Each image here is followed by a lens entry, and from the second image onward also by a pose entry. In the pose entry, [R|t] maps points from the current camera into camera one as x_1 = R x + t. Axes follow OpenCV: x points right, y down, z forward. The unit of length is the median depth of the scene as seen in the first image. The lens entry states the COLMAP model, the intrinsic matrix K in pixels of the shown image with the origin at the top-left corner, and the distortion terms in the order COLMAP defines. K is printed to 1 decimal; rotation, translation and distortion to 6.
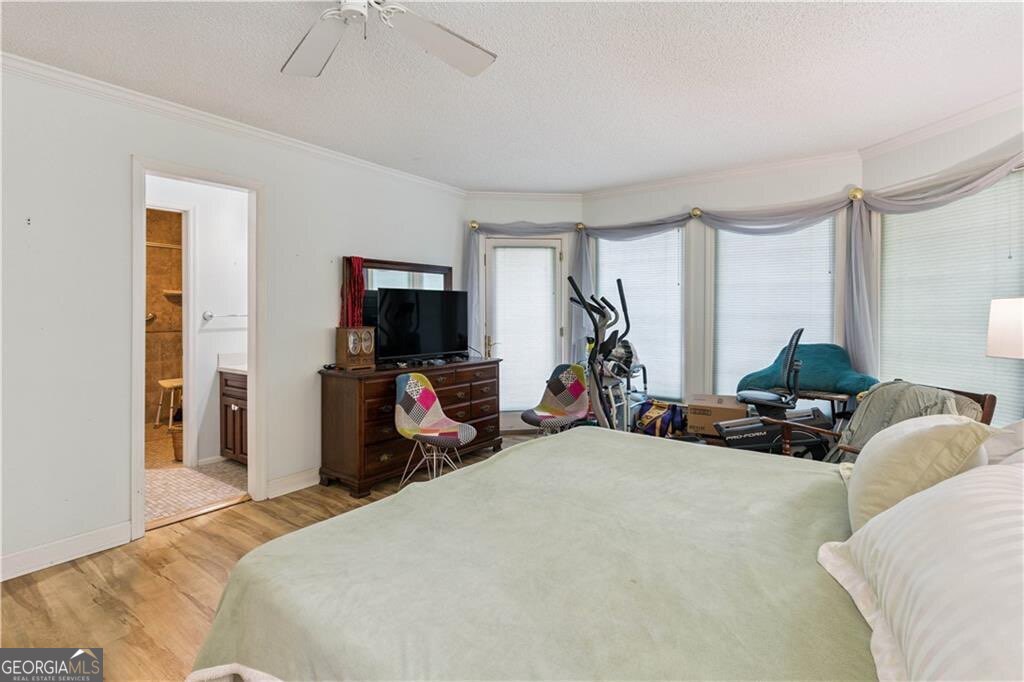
lens RADIAL K [[488.1, 0, 510.6], [0, 488.1, 316.9], [0, 0, 1]] dist [0.001514, -0.000140]
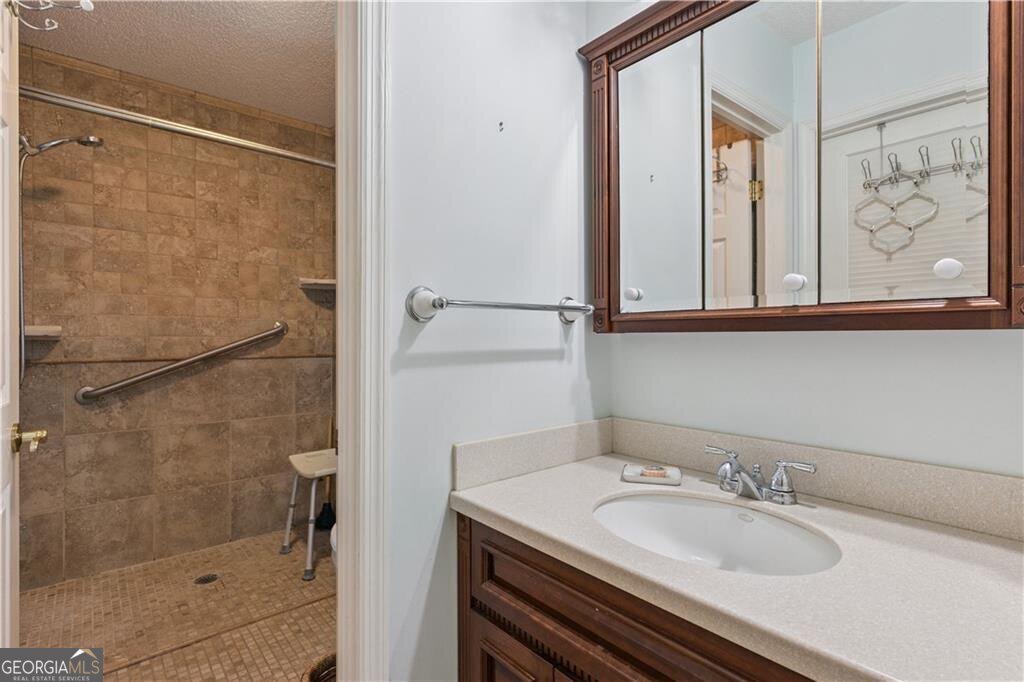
lens RADIAL K [[488.1, 0, 511.7], [0, 488.1, 337.7], [0, 0, 1]] dist [0.001514, -0.000140]
pose [[0.972677, -0.000977, -0.232161, -0.367673], [-0.000286, 0.999985, -0.005406, 0.012395], [0.232162, 0.005324, 0.972662, 0.542614]]
